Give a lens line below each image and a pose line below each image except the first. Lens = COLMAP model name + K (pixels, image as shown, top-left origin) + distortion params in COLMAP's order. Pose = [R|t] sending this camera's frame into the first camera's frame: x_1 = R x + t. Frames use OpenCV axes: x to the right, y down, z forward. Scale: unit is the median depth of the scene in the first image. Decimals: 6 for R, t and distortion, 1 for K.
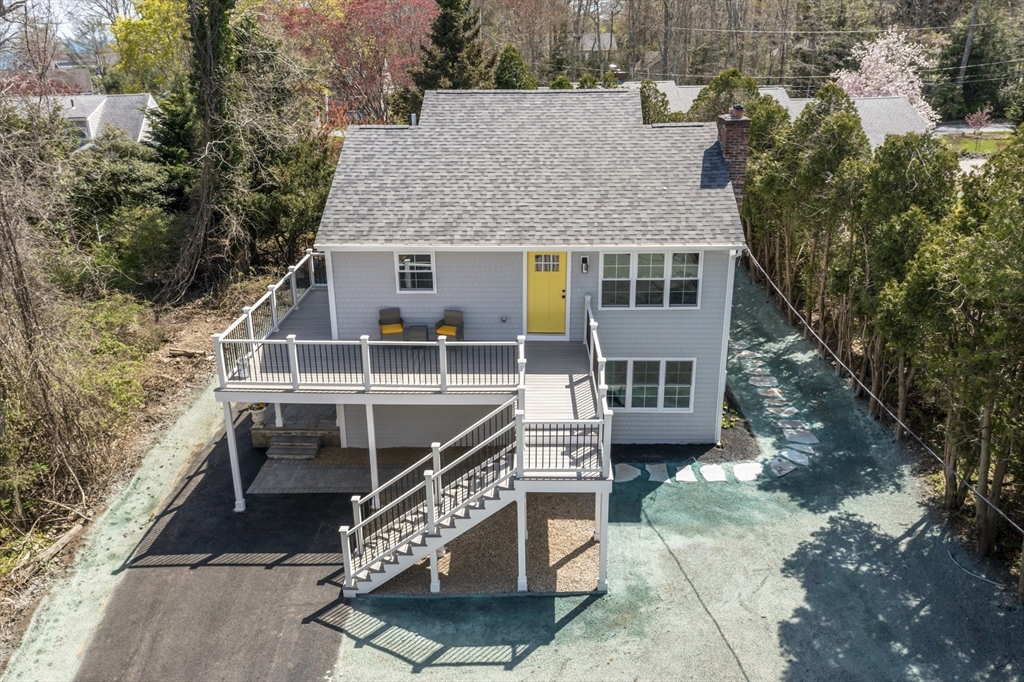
lens RADIAL K [[812.2, 0, 516.7], [0, 812.2, 342.2], [0, 0, 1]] dist [-0.027287, 0.013549]
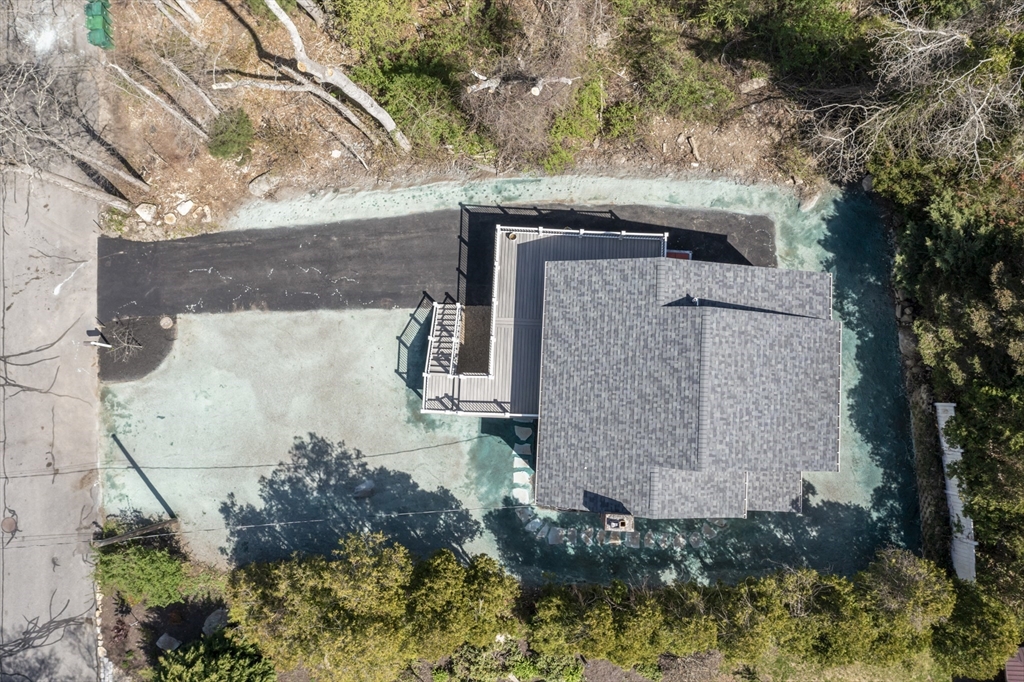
lens RADIAL K [[812.2, 0, 509.5], [0, 812.2, 340.4], [0, 0, 1]] dist [-0.027287, 0.013549]
pose [[-0.021379, 0.998361, -0.053086, 0.018304], [-0.327274, 0.043184, 0.943942, -1.703034], [0.944688, 0.037555, 0.325814, 0.328980]]
